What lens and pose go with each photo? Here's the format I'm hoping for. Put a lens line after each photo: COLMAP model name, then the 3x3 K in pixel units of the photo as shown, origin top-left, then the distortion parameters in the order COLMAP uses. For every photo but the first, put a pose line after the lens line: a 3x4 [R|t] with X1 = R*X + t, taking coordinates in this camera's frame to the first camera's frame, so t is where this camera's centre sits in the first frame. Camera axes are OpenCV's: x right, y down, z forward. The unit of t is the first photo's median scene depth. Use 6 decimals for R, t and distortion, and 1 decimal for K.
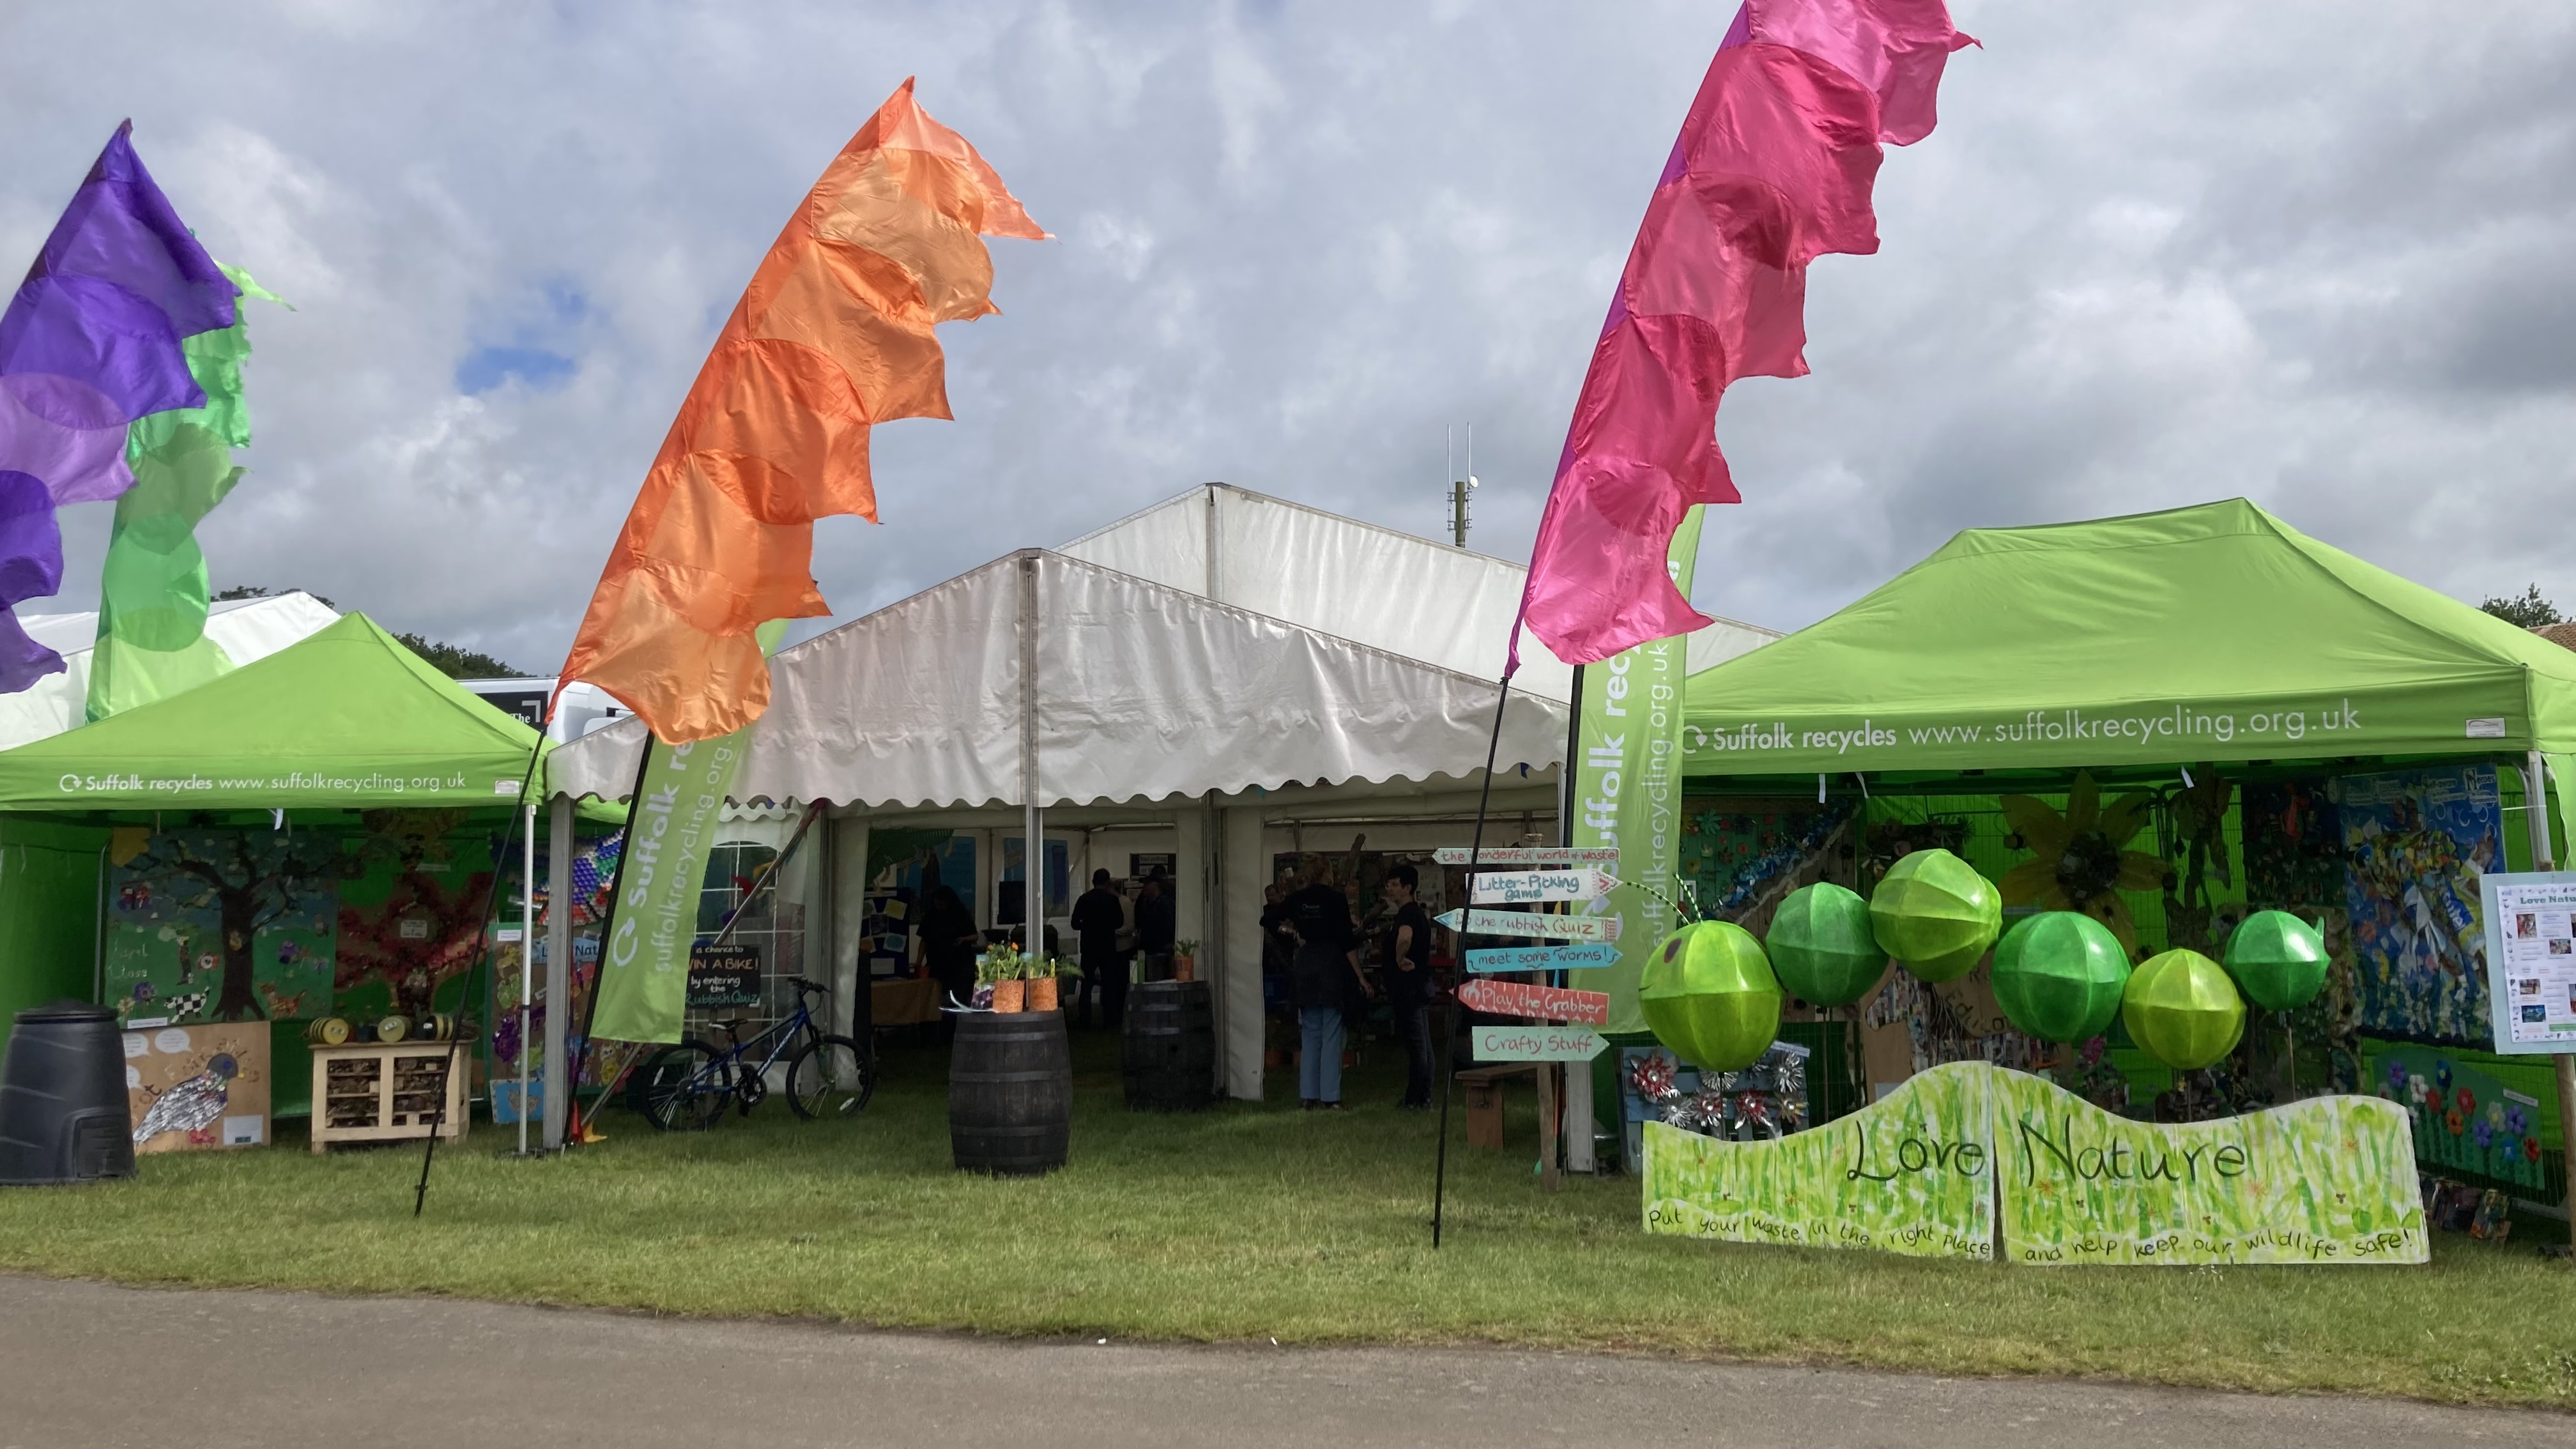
lens RADIAL K [[2142.6, 0, 1299.9], [0, 2142.6, 713.7], [0, 0, 1]] dist [0.046316, 0.002156]
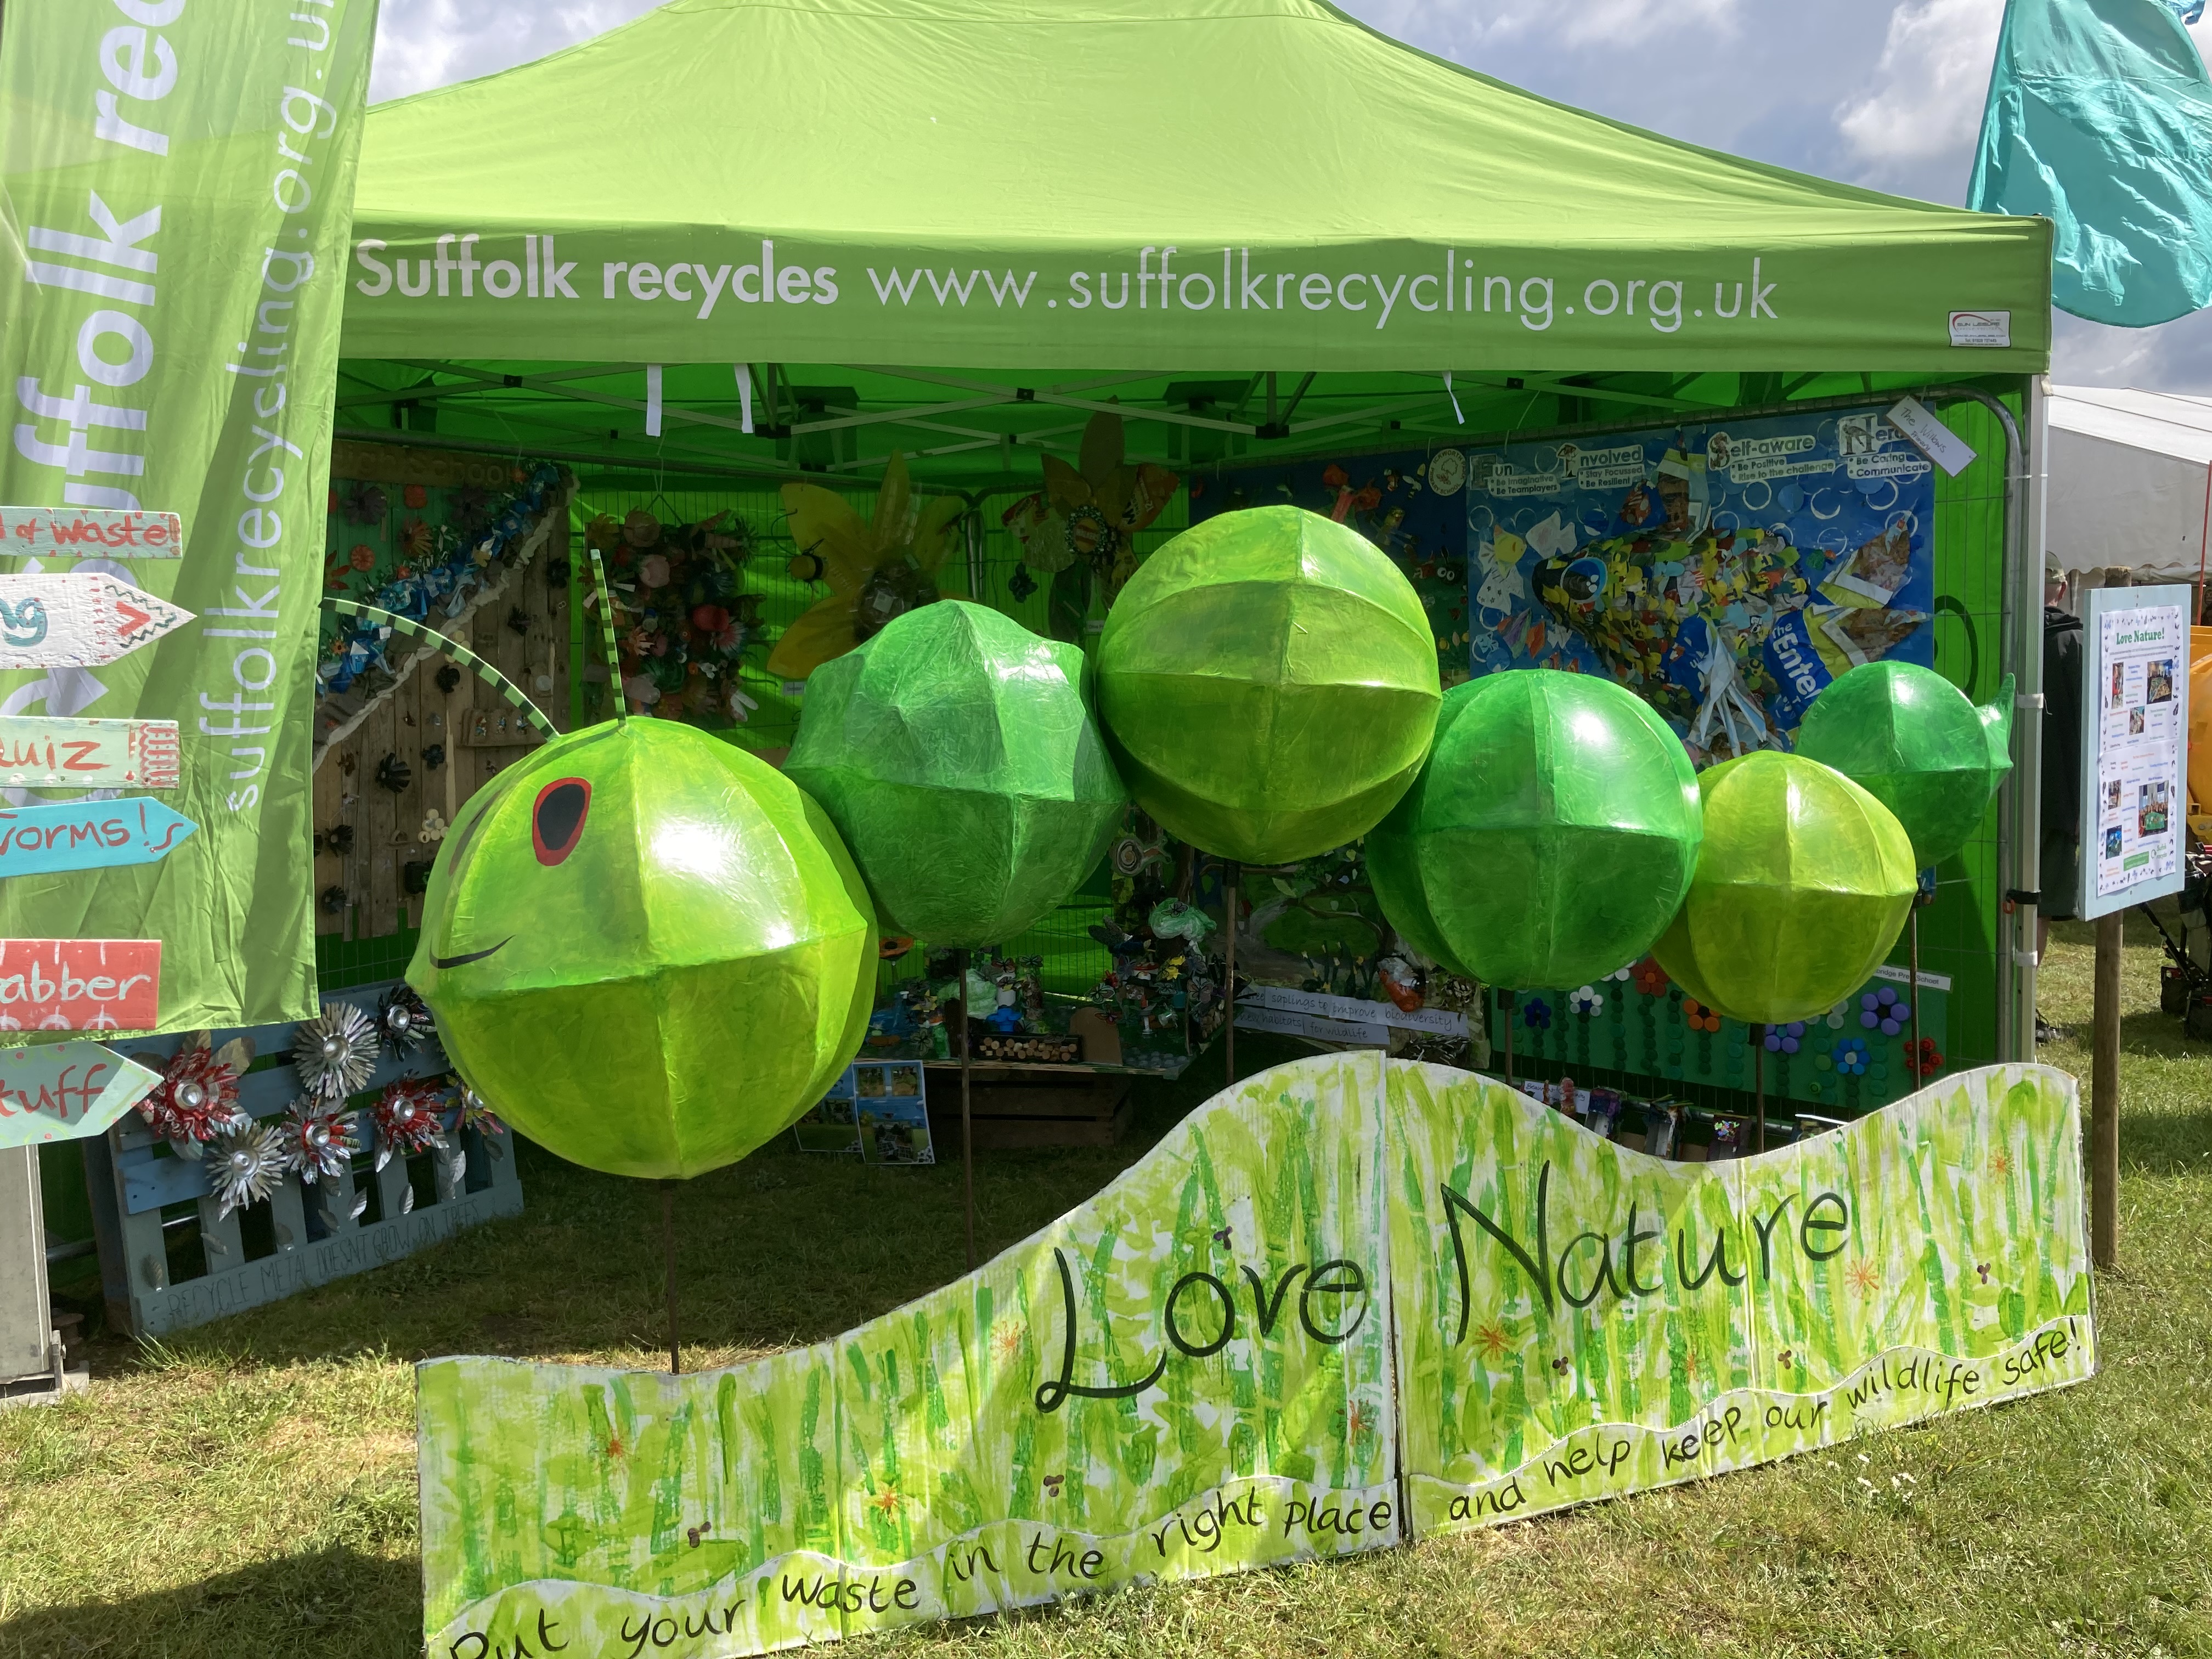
lens RADIAL K [[1819.3, 0, 1090.7], [0, 1819.3, 849.0], [0, 0, 1]] dist [0.057045, -0.091099]
pose [[0.703197, -0.072326, 0.707307, 0.048177], [-0.047232, 0.987863, 0.147972, 0.075189], [-0.709424, -0.137461, 0.691246, 0.783938]]
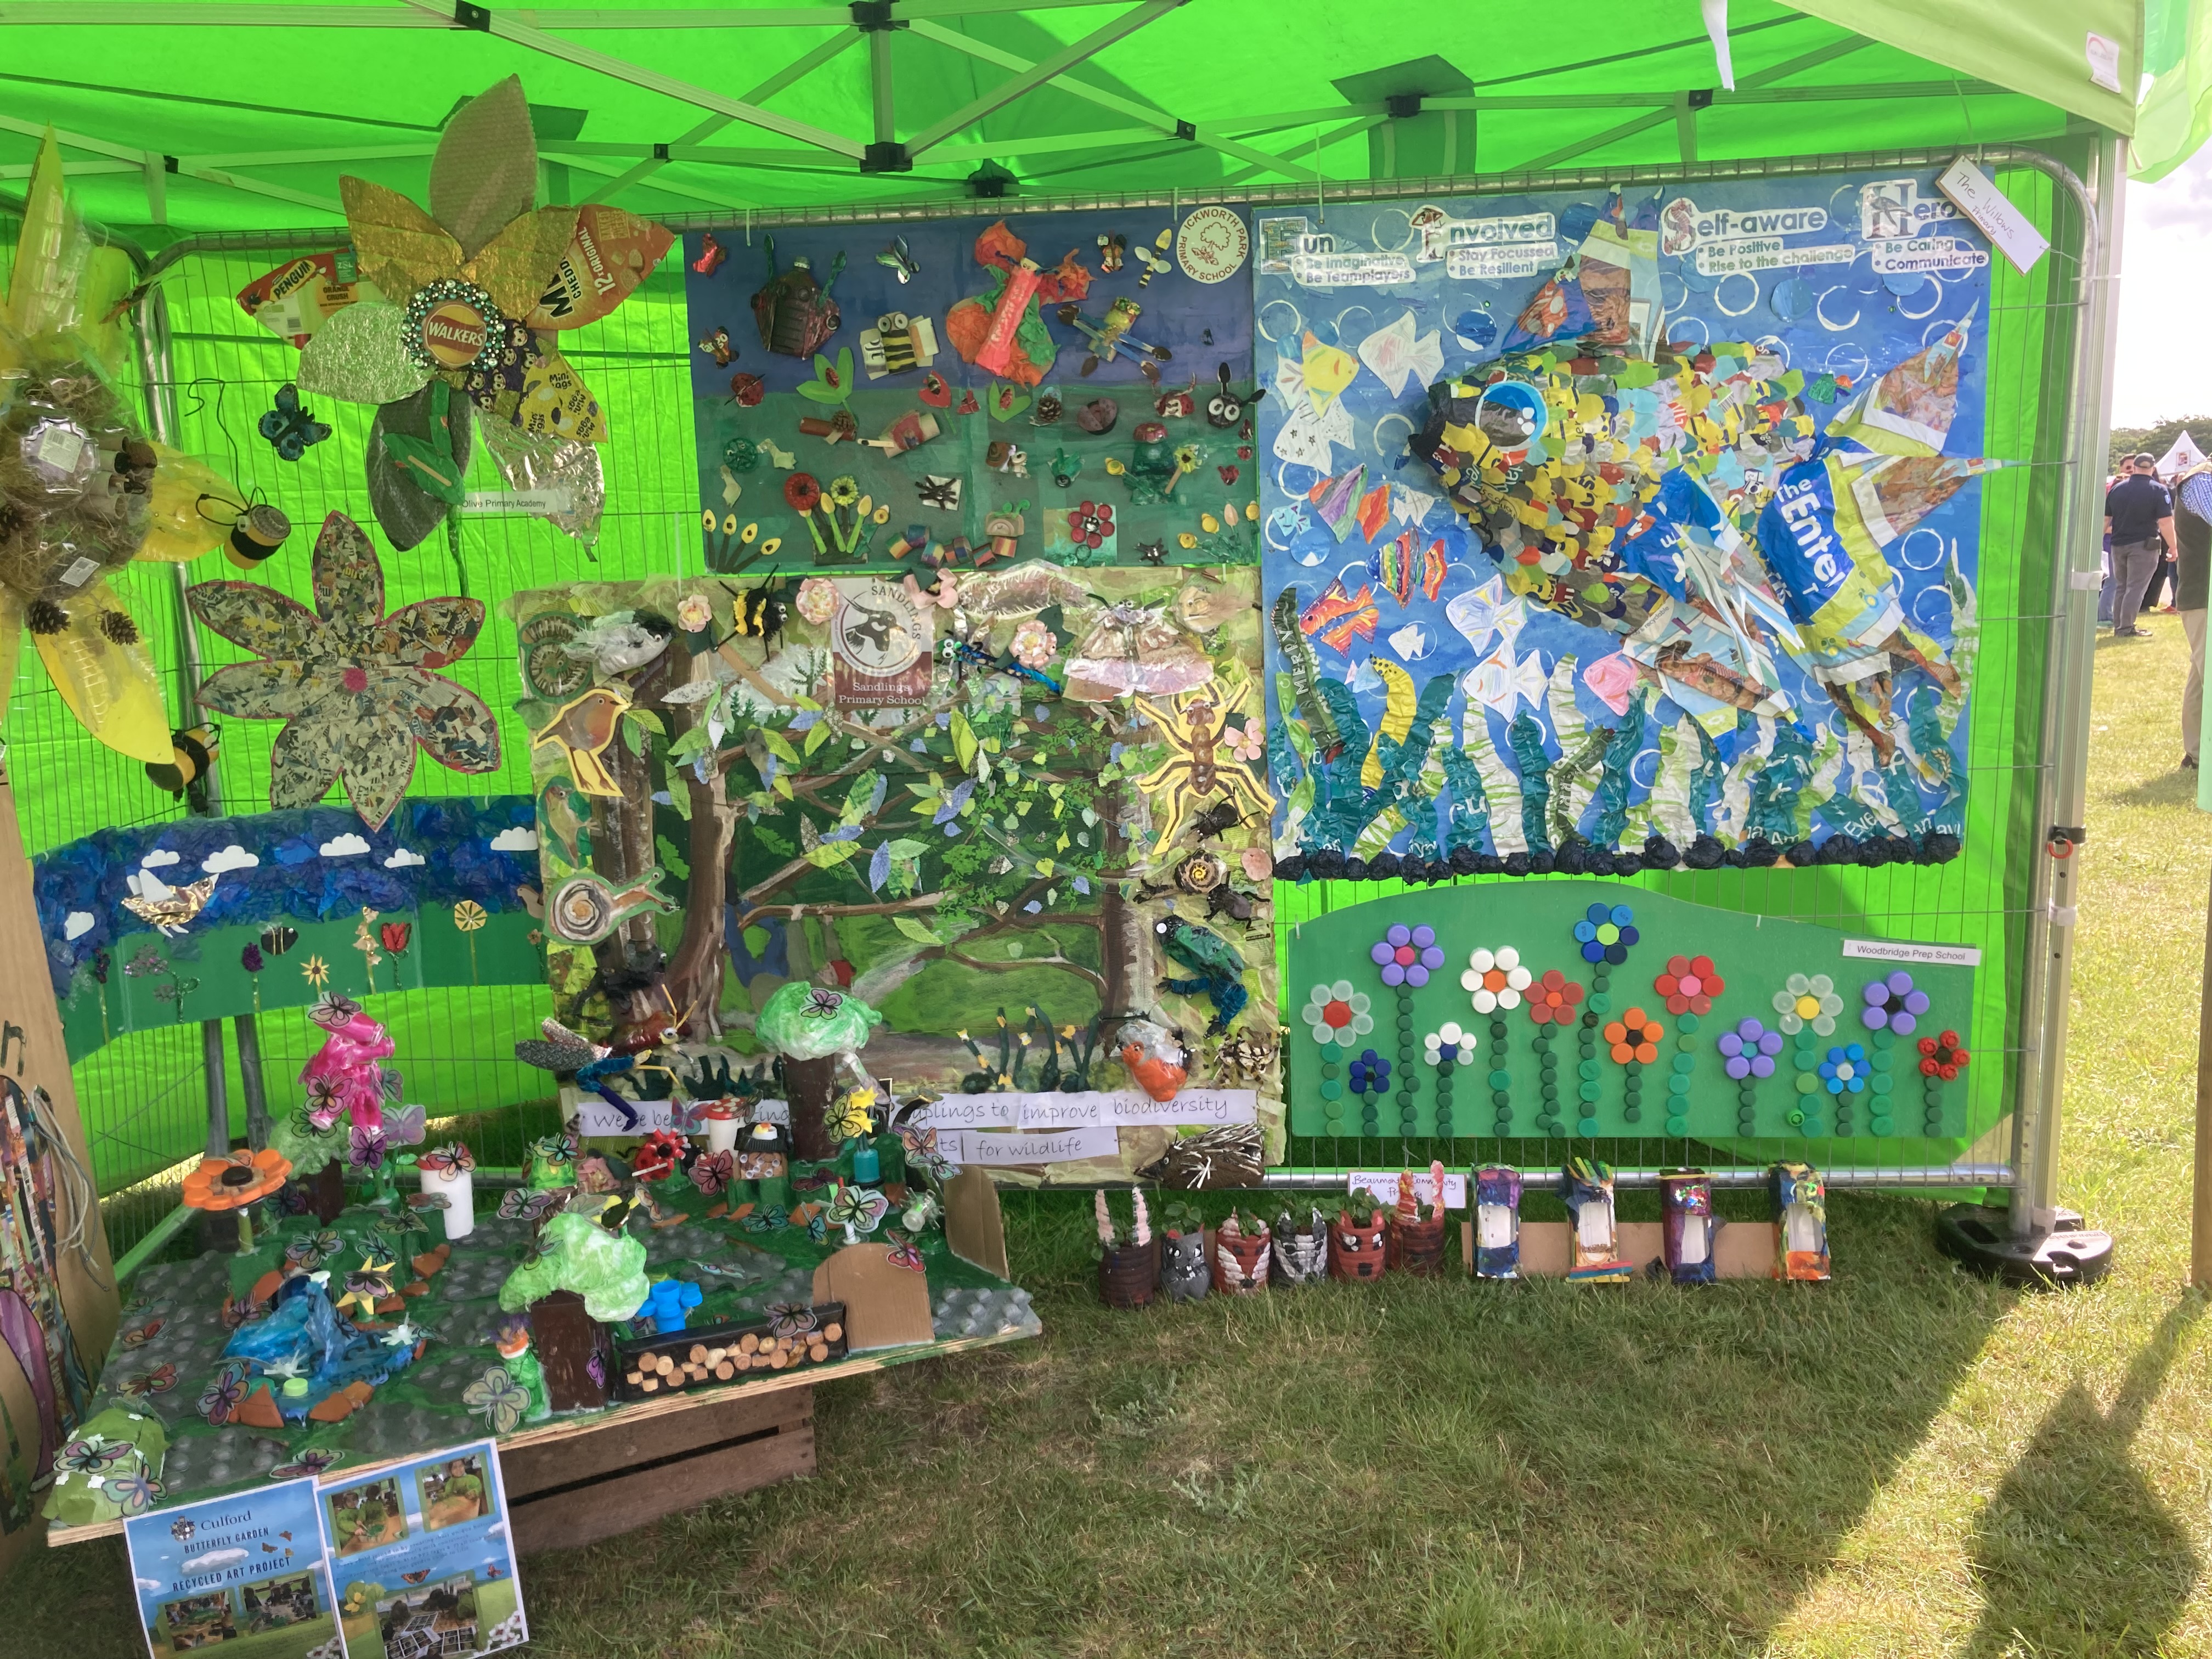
lens RADIAL K [[1819.3, 0, 1111.0], [0, 1819.3, 807.4], [0, 0, 1]] dist [0.057045, -0.091099]
pose [[0.117659, -0.135332, 0.983789, 0.169218], [-0.039528, 0.989247, 0.140810, 0.096597], [-0.992267, -0.055455, 0.111045, 1.083501]]
